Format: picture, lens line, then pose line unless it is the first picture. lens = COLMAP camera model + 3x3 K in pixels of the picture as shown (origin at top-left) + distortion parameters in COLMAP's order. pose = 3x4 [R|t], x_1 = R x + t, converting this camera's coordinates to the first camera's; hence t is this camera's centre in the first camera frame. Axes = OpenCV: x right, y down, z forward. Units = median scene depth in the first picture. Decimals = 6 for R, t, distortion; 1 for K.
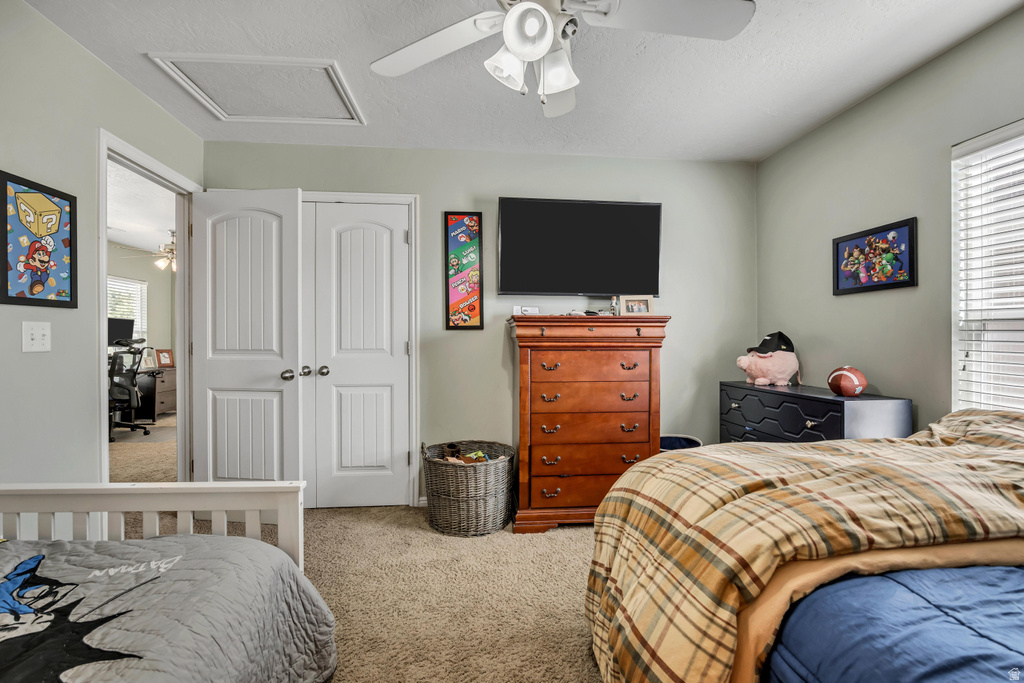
lens RADIAL K [[452.0, 0, 506.5], [0, 452.0, 341.4], [0, 0, 1]] dist [-0.019628, -0.000251]
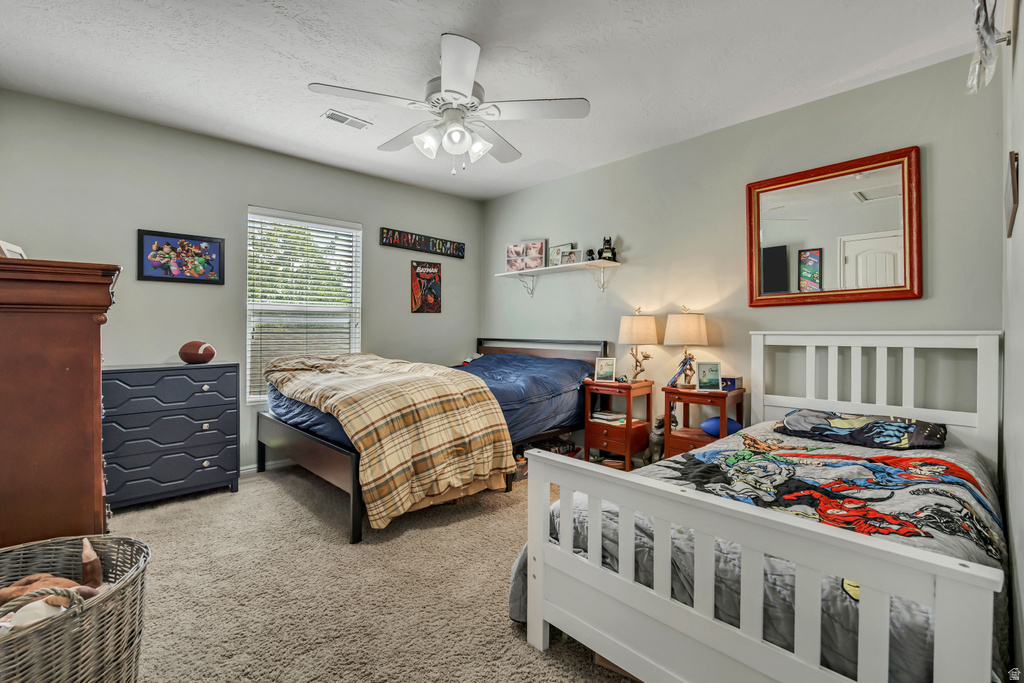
lens RADIAL K [[452.0, 0, 510.4], [0, 452.0, 333.4], [0, 0, 1]] dist [-0.019628, -0.000251]
pose [[-0.617709, -0.007732, 0.786369, -0.778711], [0.005890, 0.999878, 0.014458, 0.020465], [-0.786385, 0.013563, -0.617588, 1.058797]]
